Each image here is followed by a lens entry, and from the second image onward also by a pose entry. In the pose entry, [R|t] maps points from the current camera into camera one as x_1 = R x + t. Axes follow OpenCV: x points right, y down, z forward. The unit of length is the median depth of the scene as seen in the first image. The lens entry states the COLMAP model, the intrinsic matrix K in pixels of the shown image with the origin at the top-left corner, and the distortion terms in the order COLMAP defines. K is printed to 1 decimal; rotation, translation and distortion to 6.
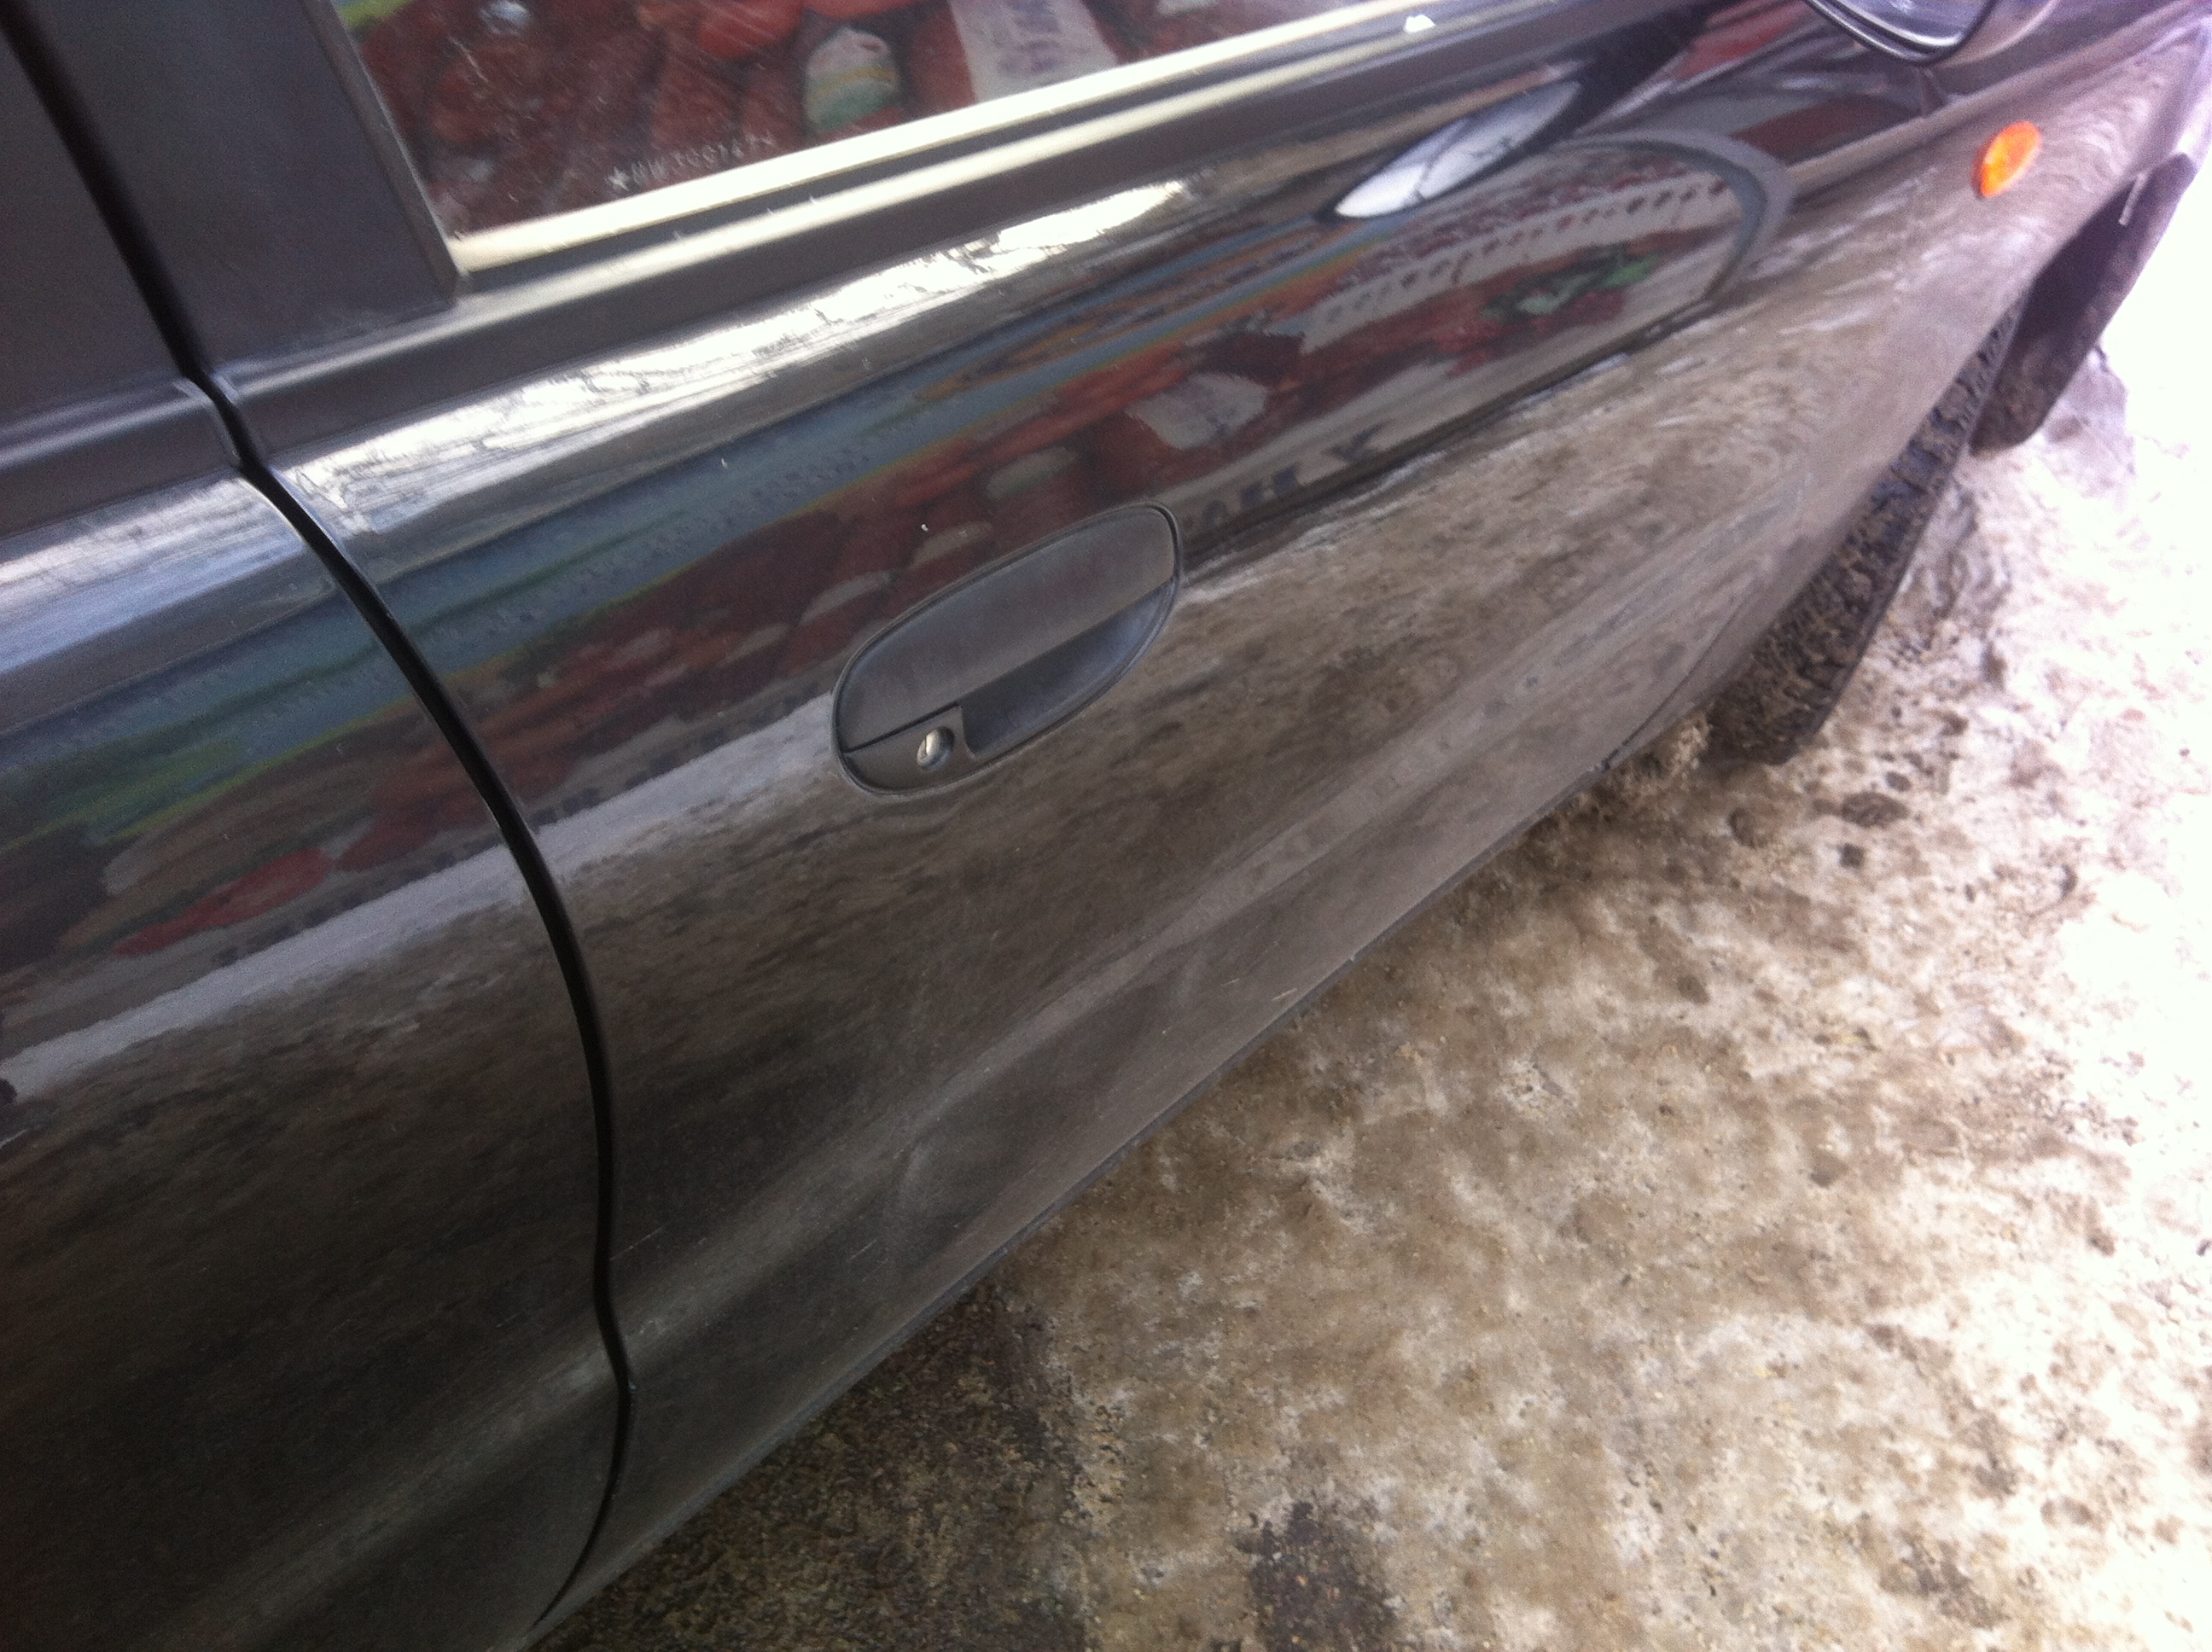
lens RADIAL K [[2250.2, 0, 1107.3], [0, 2250.2, 825.6], [0, 0, 1]] dist [0.030357, 0.000000]
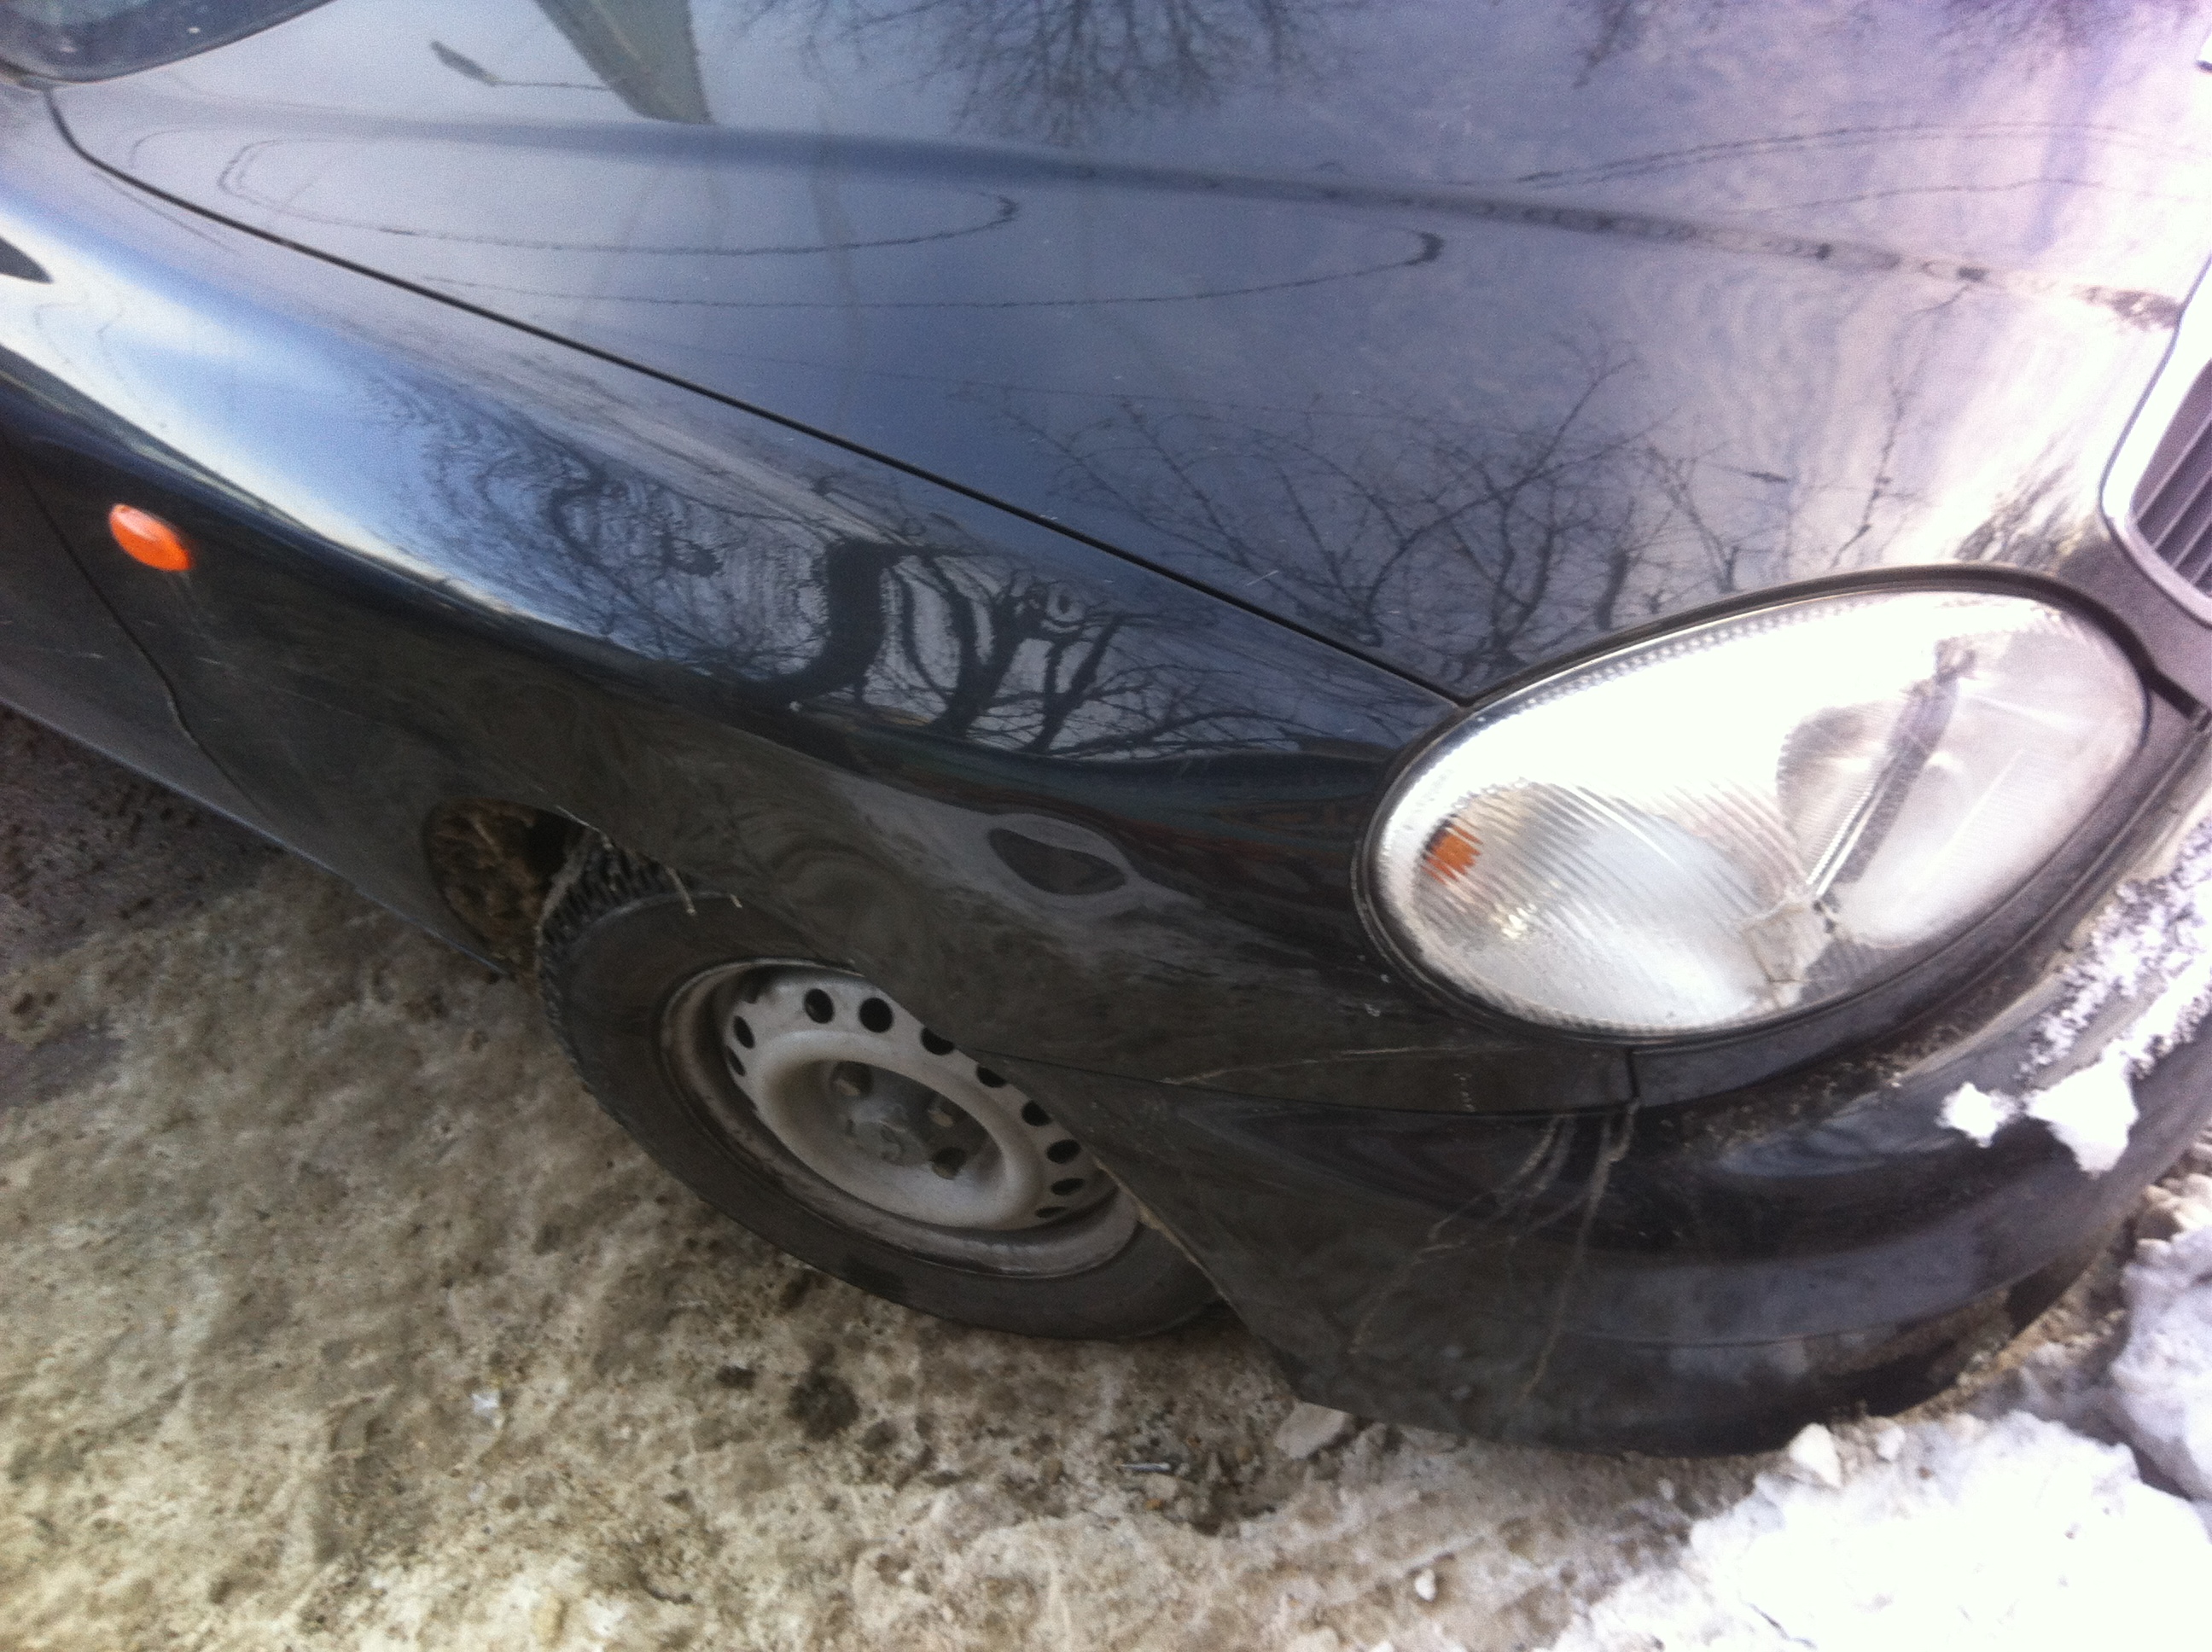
lens RADIAL K [[2250.2, 0, 1107.3], [0, 2250.2, 826.3], [0, 0, 1]] dist [0.030357, 0.000000]
pose [[-0.009338, 0.540674, -0.841180, 1.082631], [-0.440988, 0.752768, 0.488742, -0.723348], [0.897464, 0.375515, 0.231401, 0.980949]]
